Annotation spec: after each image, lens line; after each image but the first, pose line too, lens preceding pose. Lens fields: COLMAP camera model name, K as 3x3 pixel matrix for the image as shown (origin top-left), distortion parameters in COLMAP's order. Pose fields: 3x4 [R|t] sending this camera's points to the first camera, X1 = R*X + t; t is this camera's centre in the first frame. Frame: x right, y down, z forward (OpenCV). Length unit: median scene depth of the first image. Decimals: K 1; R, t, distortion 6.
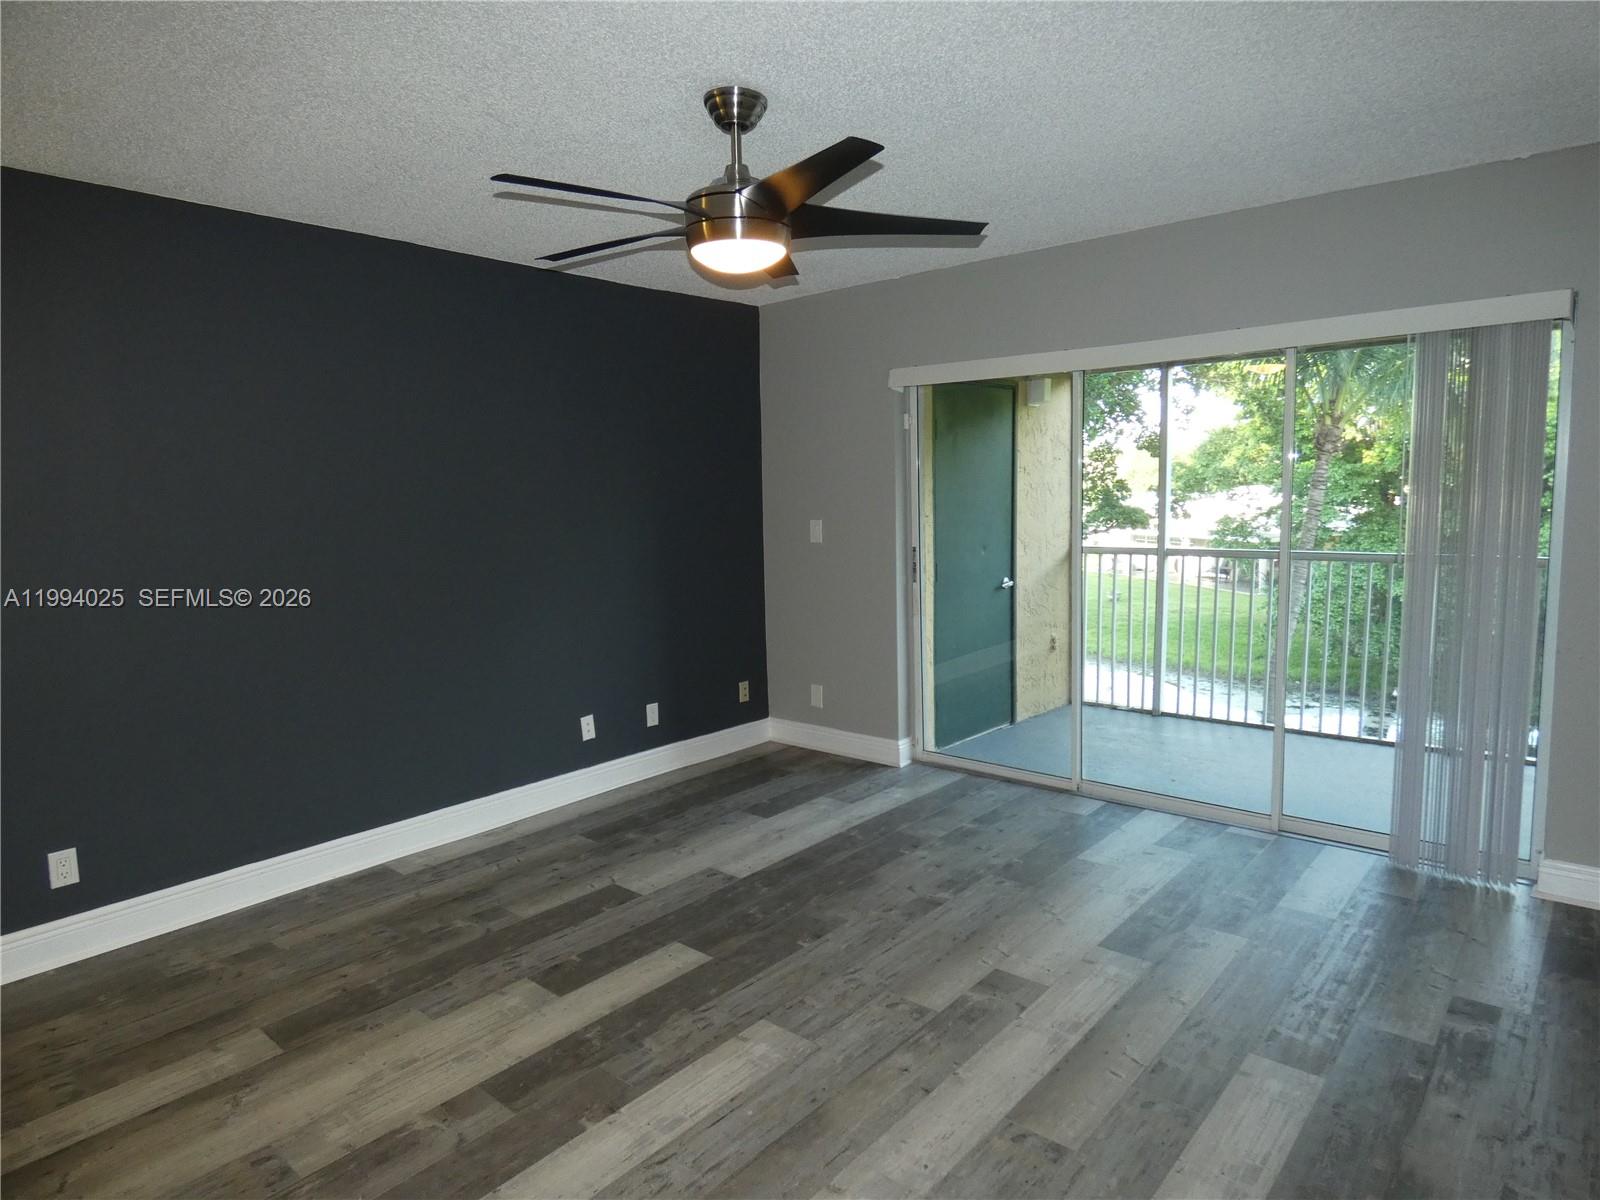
lens RADIAL K [[933.3, 0, 800.0], [0, 933.3, 600.0], [0, 0, 1]] dist [0.004471, 0.001224]
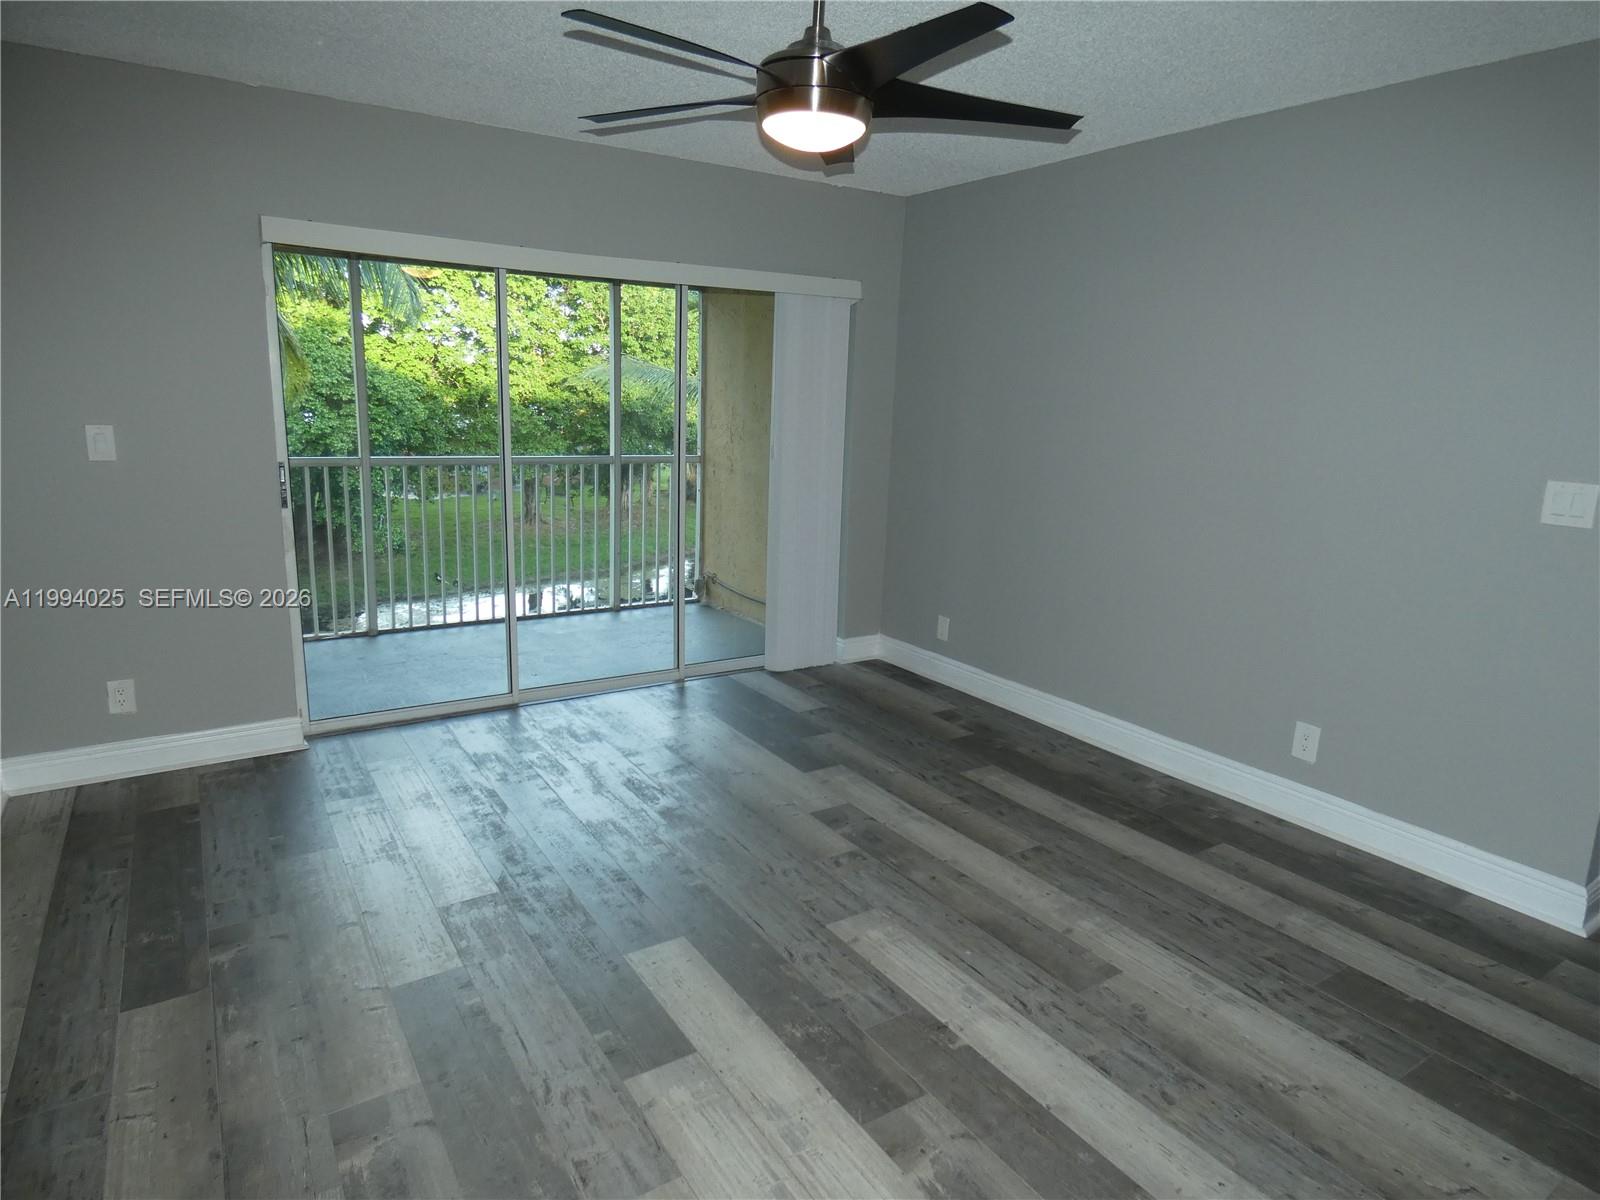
lens RADIAL K [[960.4, 0, 800.0], [0, 960.4, 600.0], [0, 0, 1]] dist [0.003657, 0.000628]
pose [[0.271965, -0.163786, 0.948266, -0.982493], [0.078368, 0.985906, 0.147811, -0.054026], [-0.959111, 0.034114, 0.280967, 0.730525]]
